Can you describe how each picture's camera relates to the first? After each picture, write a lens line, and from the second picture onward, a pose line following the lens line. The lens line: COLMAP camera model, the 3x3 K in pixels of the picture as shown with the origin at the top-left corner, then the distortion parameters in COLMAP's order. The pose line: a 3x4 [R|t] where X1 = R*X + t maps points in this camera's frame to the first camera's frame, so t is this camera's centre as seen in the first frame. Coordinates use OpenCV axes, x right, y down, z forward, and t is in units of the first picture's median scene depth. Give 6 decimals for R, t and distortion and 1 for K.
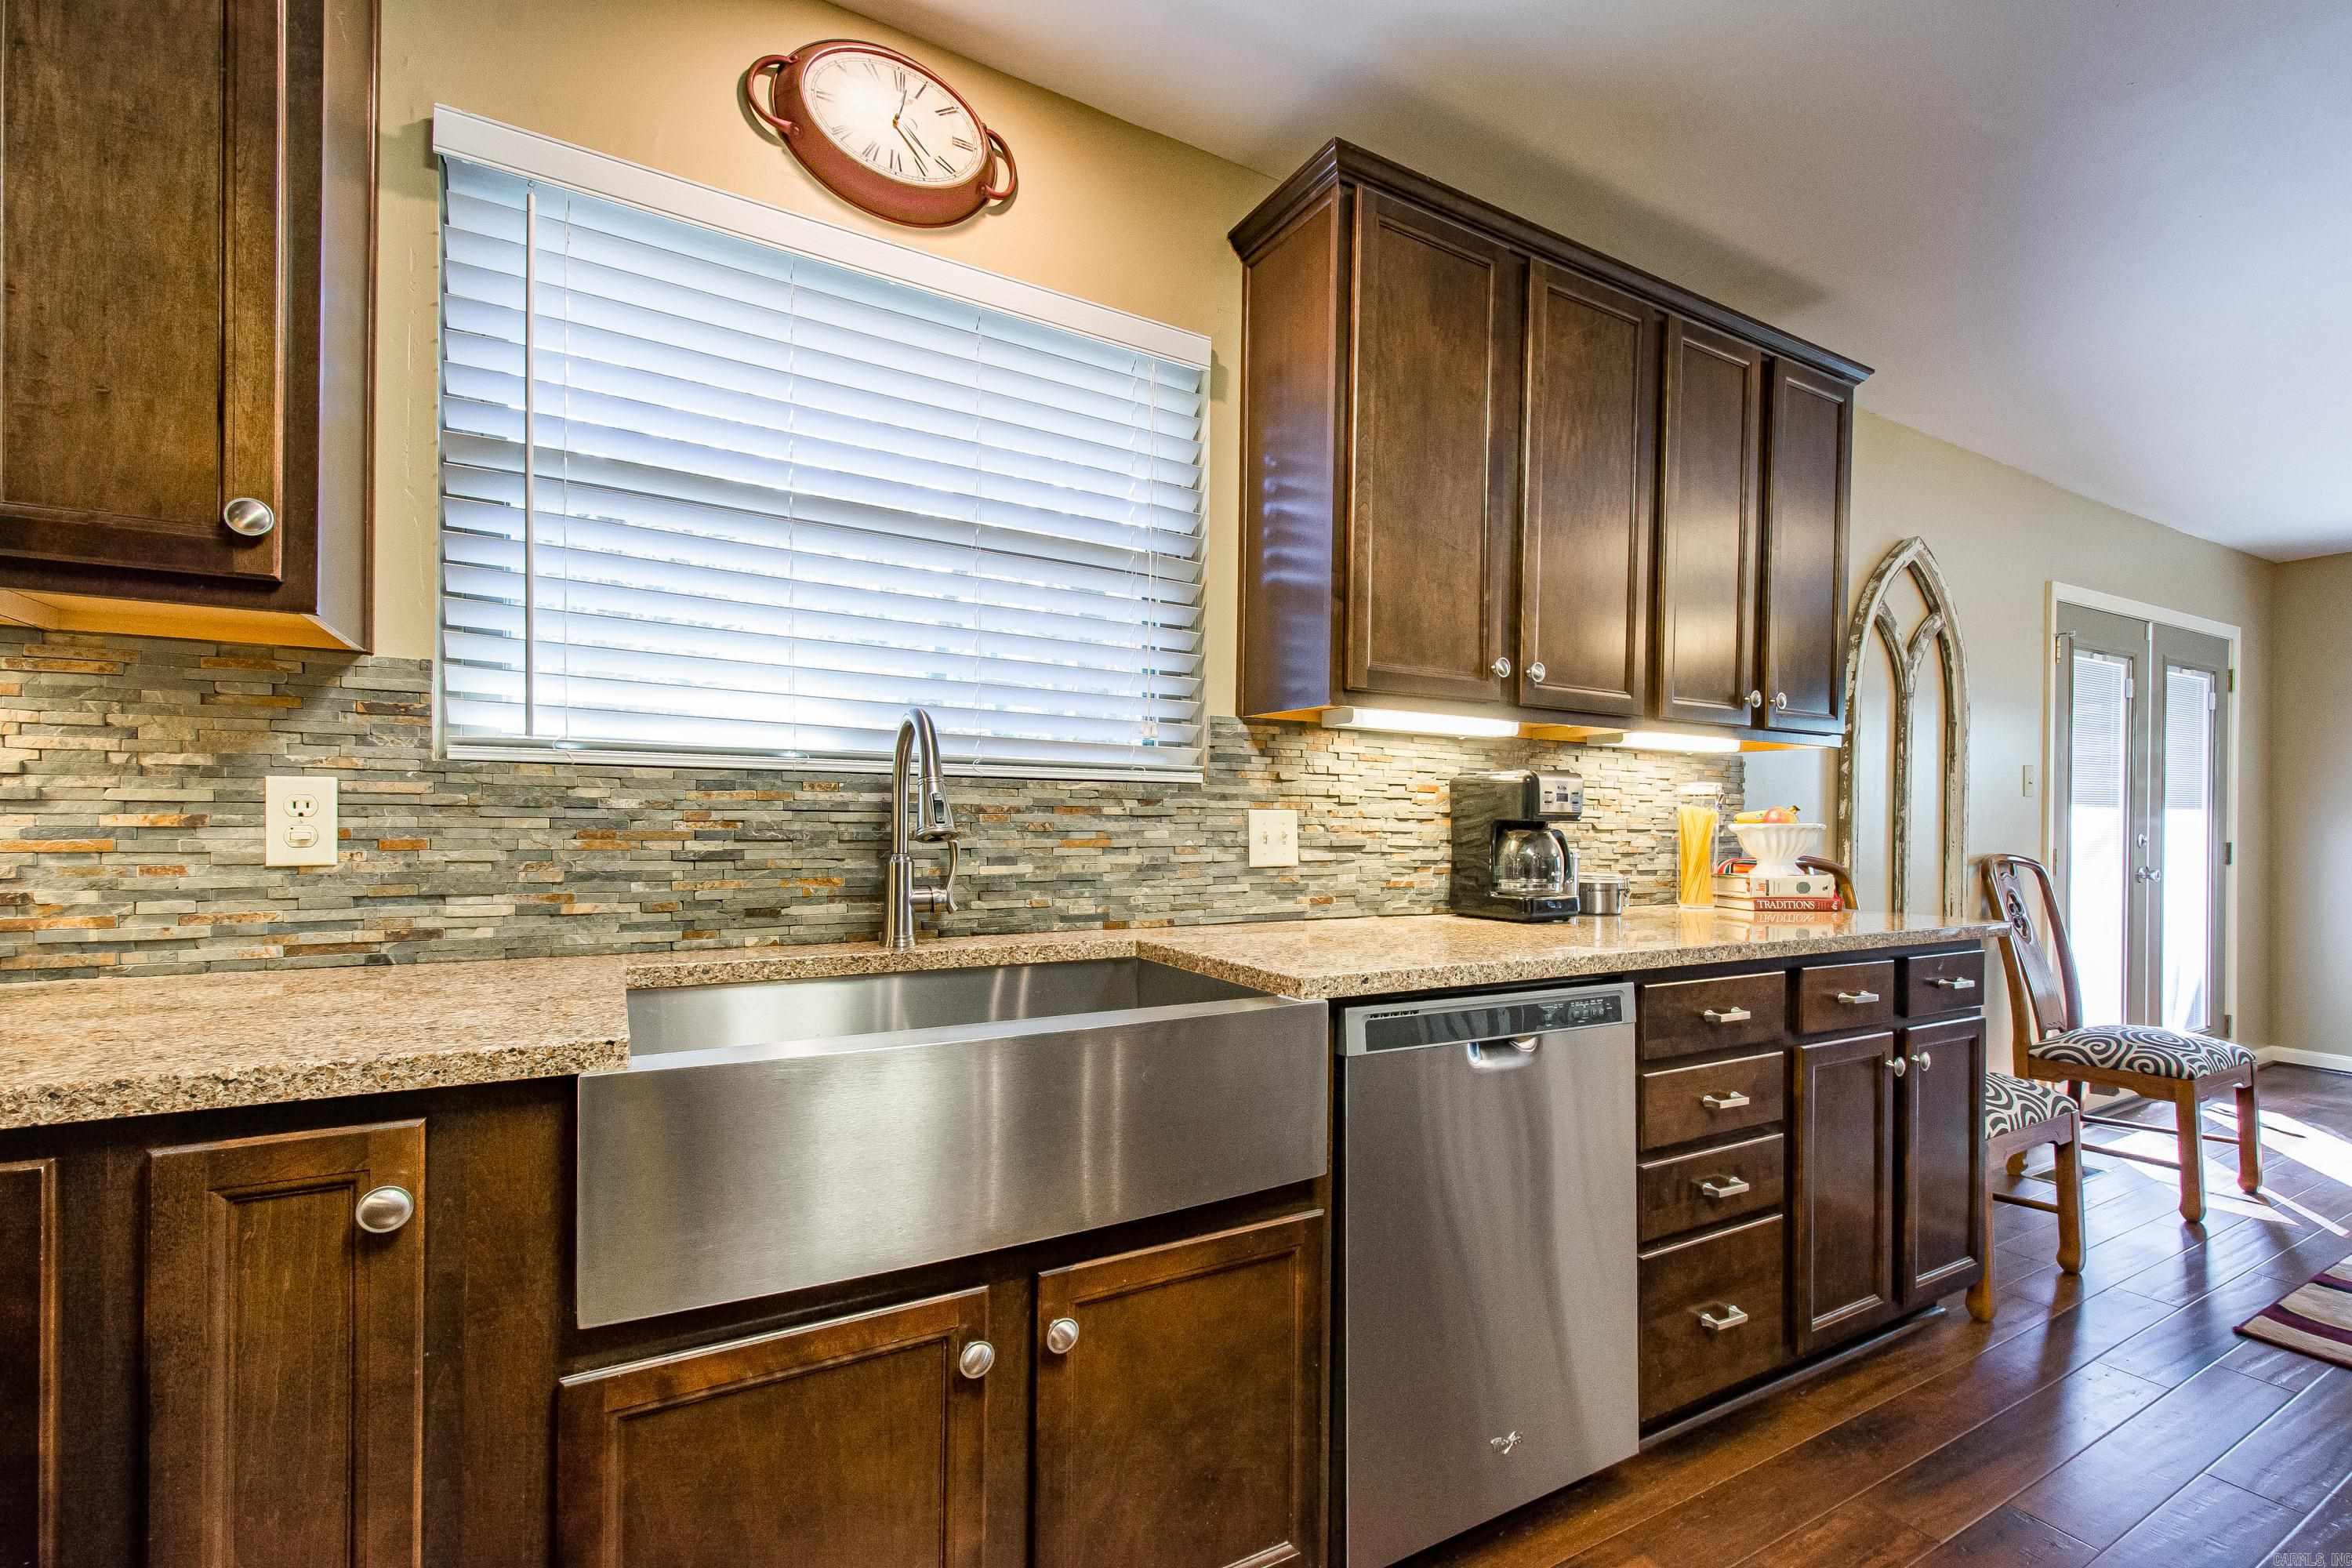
lens RADIAL K [[1035.0, 0, 1221.4], [0, 1035.0, 822.8], [0, 0, 1]] dist [0.014975, -0.004792]
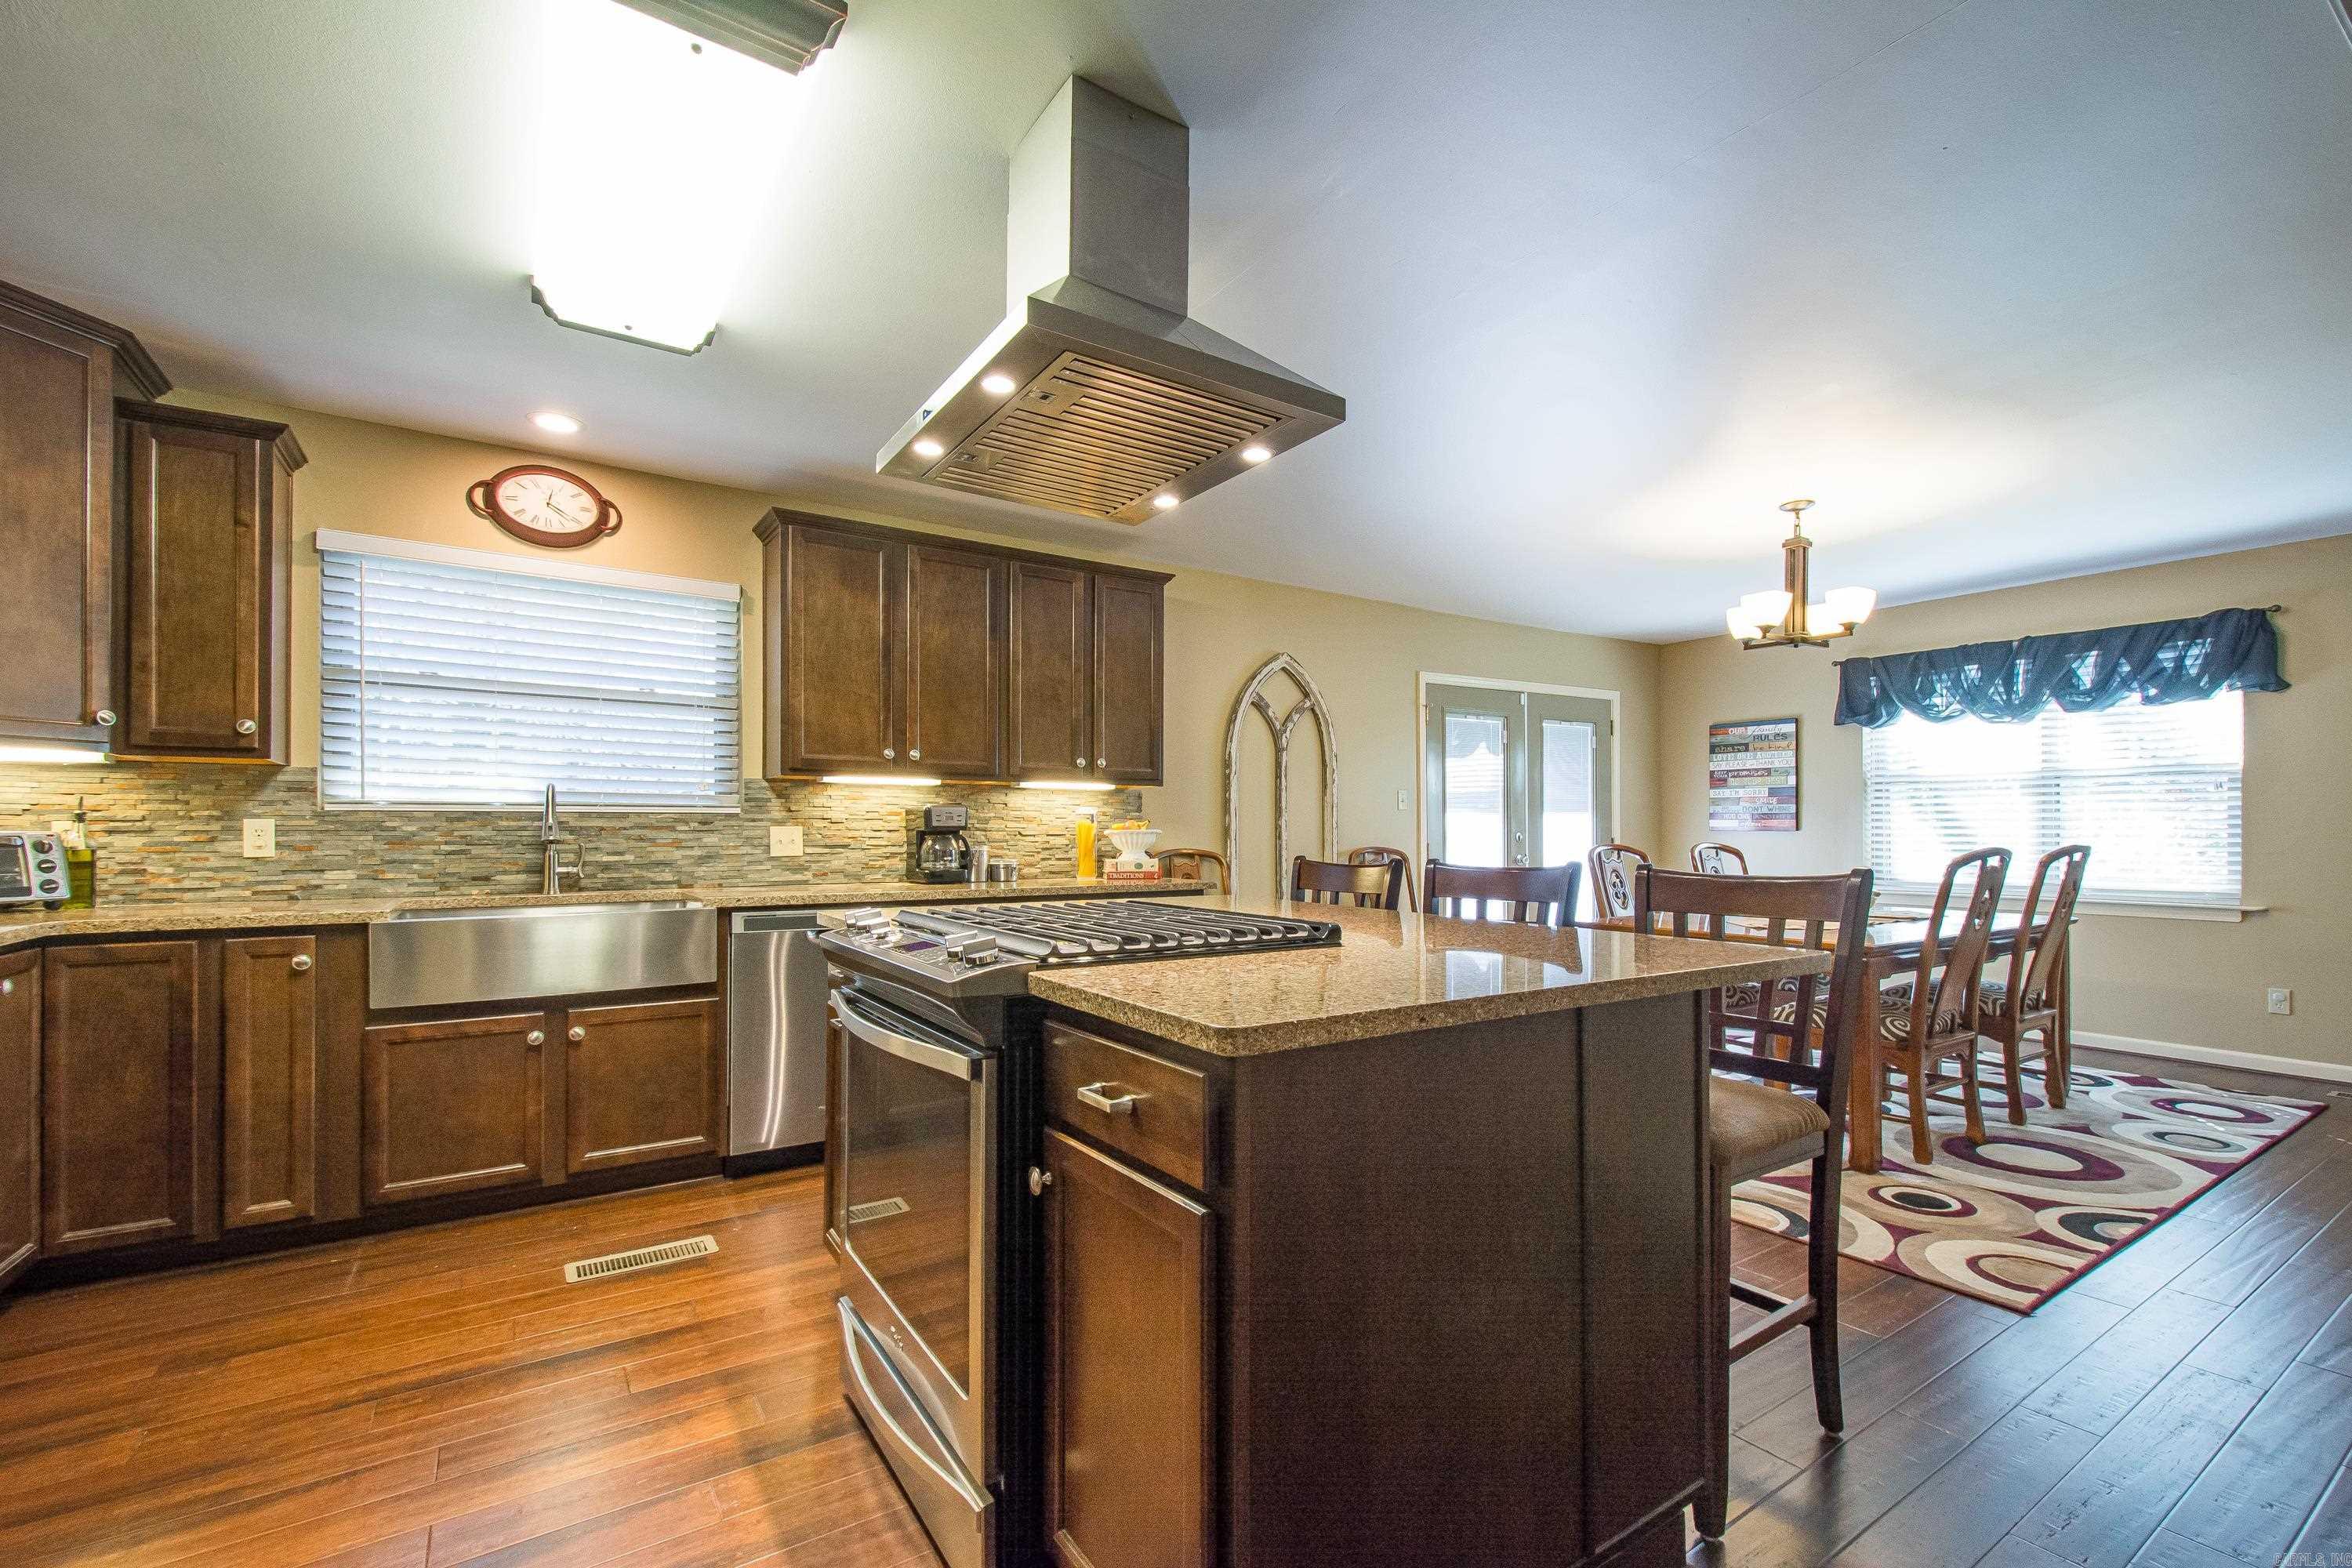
lens RADIAL K [[1035.0, 0, 1216.8], [0, 1035.0, 822.7], [0, 0, 1]] dist [0.014975, -0.004792]
pose [[0.998074, -0.012007, 0.060858, 0.981510], [0.012561, 0.999883, -0.008733, 0.009559], [-0.060746, 0.009481, 0.998108, -1.286149]]
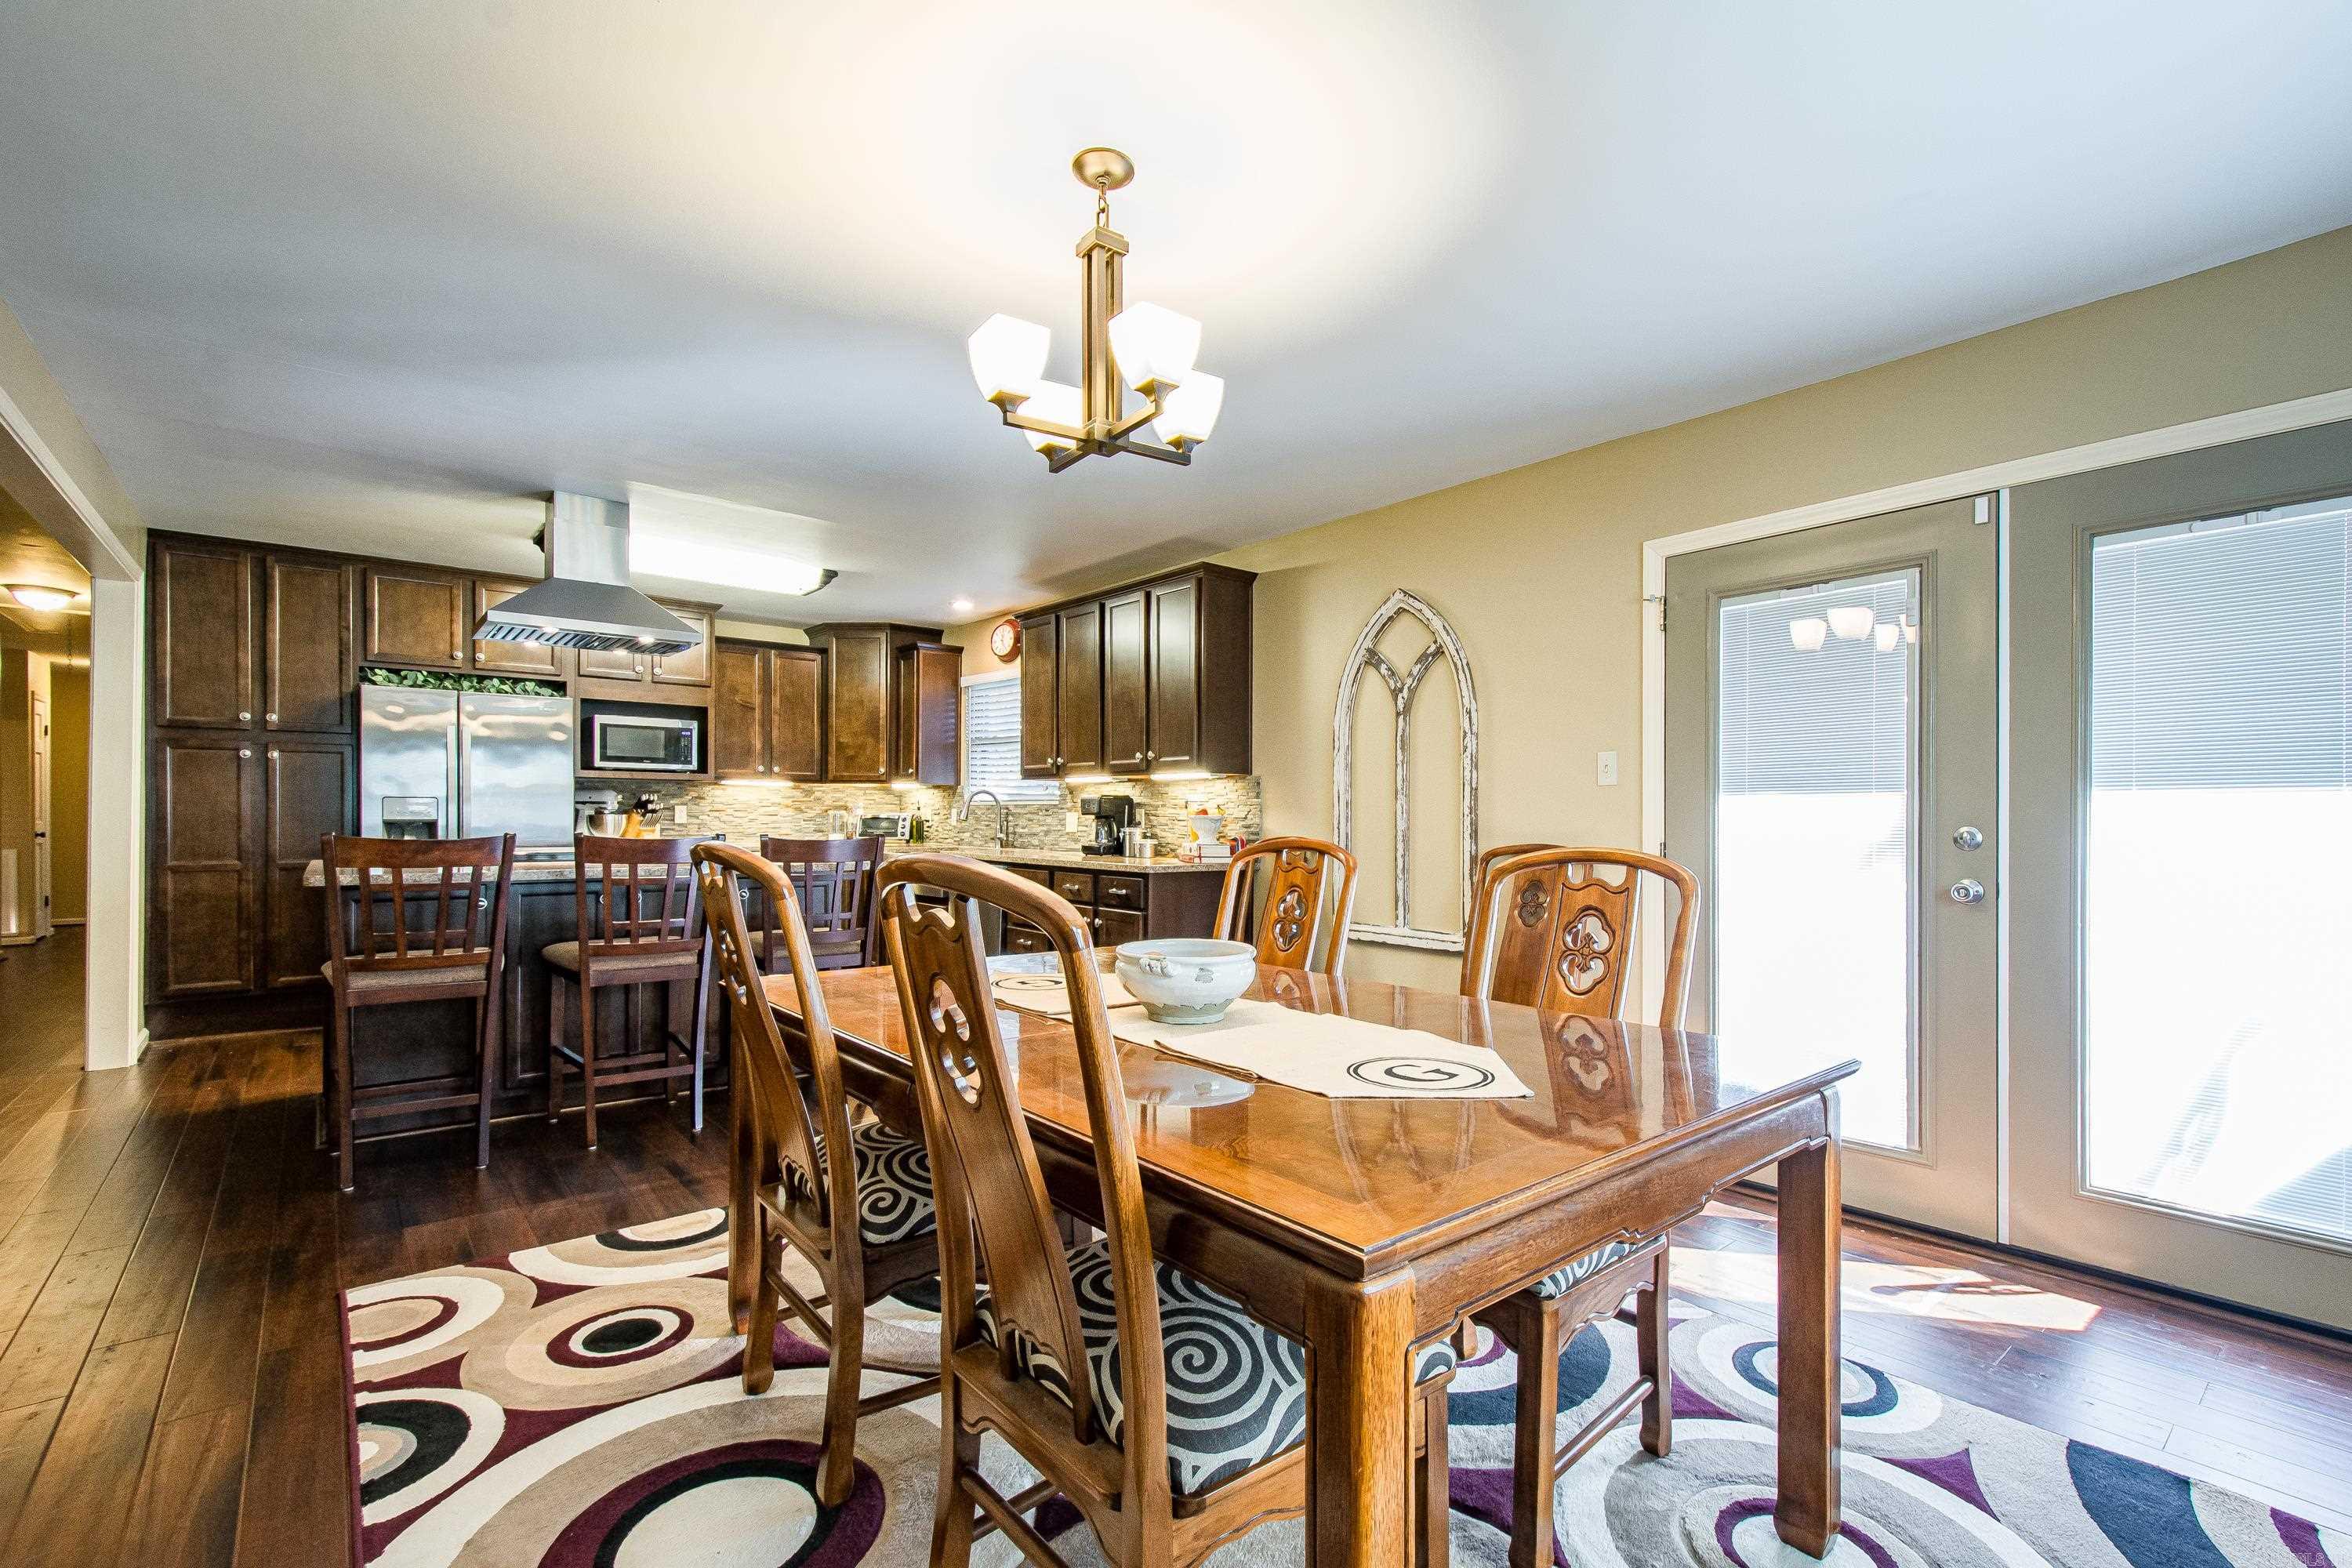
lens RADIAL K [[1035.0, 0, 1179.4], [0, 1035.0, 815.0], [0, 0, 1]] dist [0.014975, -0.004792]
pose [[0.148899, -0.010012, -0.988802, 3.979340], [-0.006886, 0.999914, -0.011161, 0.035224], [0.988828, 0.008470, 0.148817, 1.173884]]
